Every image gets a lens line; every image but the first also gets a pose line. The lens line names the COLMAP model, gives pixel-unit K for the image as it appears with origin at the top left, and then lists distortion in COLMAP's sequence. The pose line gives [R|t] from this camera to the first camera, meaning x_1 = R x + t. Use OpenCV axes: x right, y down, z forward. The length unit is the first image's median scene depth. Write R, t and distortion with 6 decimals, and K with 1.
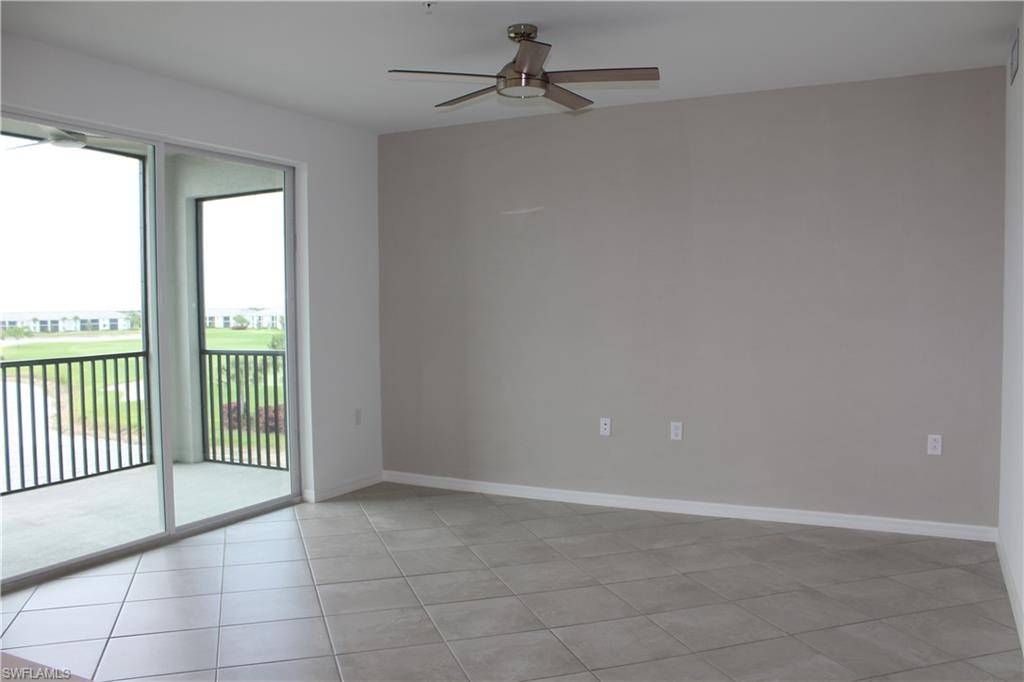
lens RADIAL K [[857.4, 0, 506.8], [0, 857.4, 339.5], [0, 0, 1]] dist [-0.149721, 0.135267]
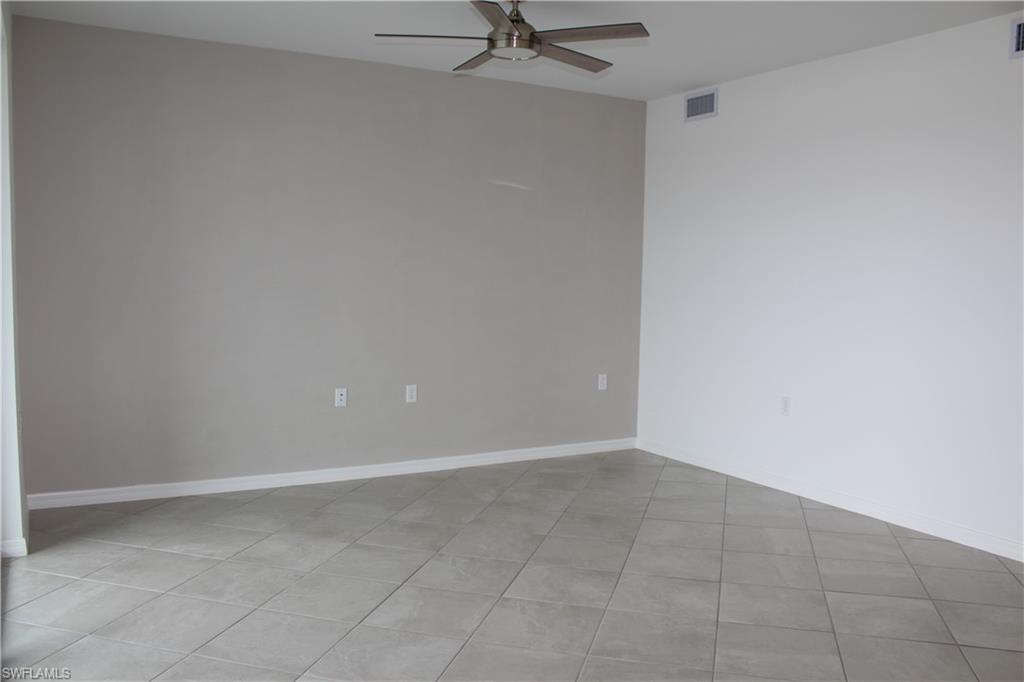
lens RADIAL K [[857.4, 0, 509.0], [0, 857.4, 340.4], [0, 0, 1]] dist [-0.149721, 0.135267]
pose [[0.546067, -0.048099, 0.836359, -0.642695], [0.014400, 0.998742, 0.048036, -0.003688], [-0.837617, -0.014188, 0.546073, 0.376222]]
